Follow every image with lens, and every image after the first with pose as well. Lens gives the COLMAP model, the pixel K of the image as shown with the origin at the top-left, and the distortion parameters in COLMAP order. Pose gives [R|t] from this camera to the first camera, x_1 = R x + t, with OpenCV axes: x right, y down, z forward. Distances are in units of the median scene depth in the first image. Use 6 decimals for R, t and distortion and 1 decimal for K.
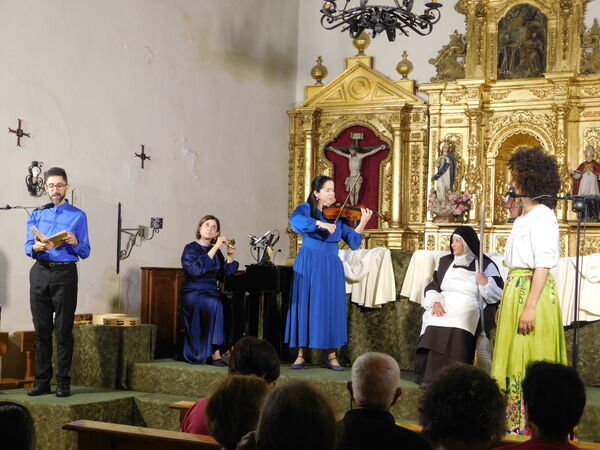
lens RADIAL K [[963.7, 0, 301.9], [0, 963.7, 218.1], [0, 0, 1]] dist [0.097665, -0.099623]
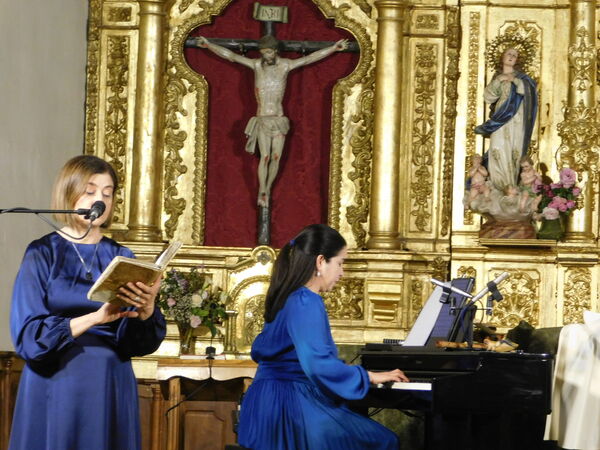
lens RADIAL K [[2772.7, 0, 299.2], [0, 2772.7, 225.2], [0, 0, 1]] dist [0.621577, -17.364182]
pose [[0.934078, 0.018484, 0.356590, -0.352373], [-0.024740, 0.999610, 0.012989, -0.013742], [-0.356211, -0.020954, 0.934171, -0.078471]]
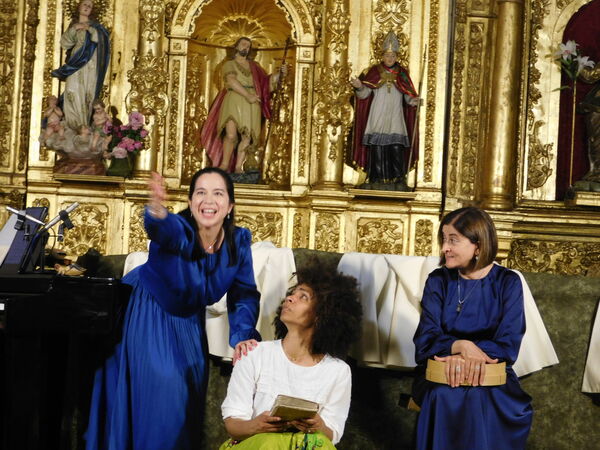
lens RADIAL K [[2497.8, 0, 298.4], [0, 2497.8, 226.3], [0, 0, 1]] dist [0.831627, -19.322835]
pose [[0.863625, 0.033614, 0.503013, -0.344384], [-0.055737, 0.998024, 0.029003, -0.010382], [-0.501044, -0.053085, 0.863792, -0.061796]]
